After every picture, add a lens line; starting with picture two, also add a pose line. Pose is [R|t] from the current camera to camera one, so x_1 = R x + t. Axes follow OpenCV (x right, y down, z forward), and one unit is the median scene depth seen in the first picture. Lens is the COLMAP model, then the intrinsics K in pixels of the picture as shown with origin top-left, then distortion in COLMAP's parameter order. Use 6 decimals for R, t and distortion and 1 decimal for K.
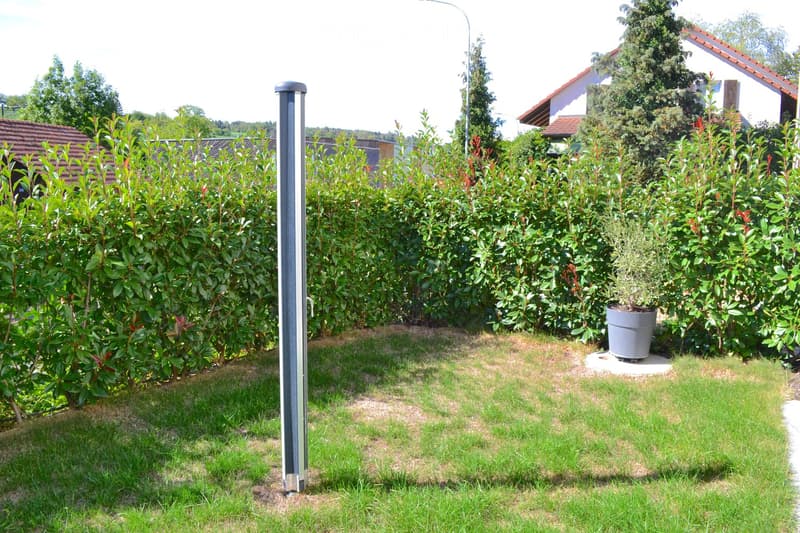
lens RADIAL K [[640.2, 0, 400.5], [0, 640.2, 263.4], [0, 0, 1]] dist [-0.083885, 0.010270]
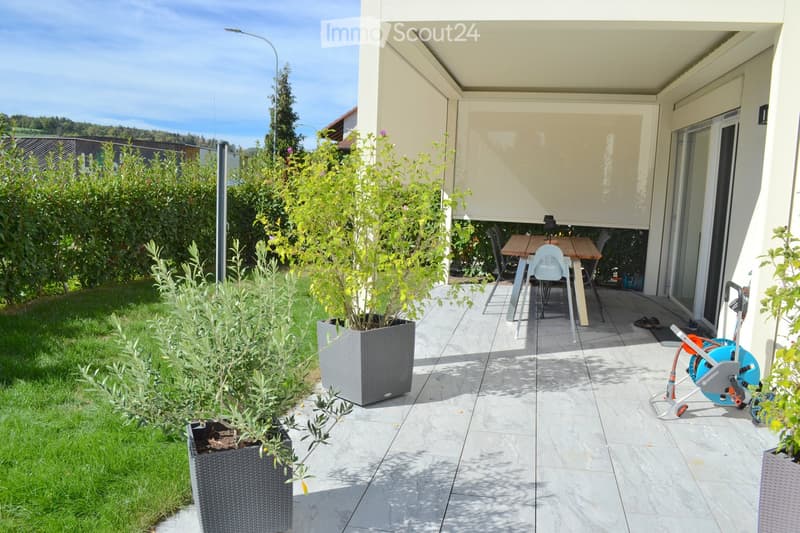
lens RADIAL K [[640.2, 0, 398.0], [0, 640.2, 264.6], [0, 0, 1]] dist [-0.083885, 0.010270]
pose [[0.954764, -0.005062, 0.297320, -0.032756], [0.007512, 0.999947, -0.007100, 0.032567], [-0.297268, 0.009013, 0.954751, -0.219984]]
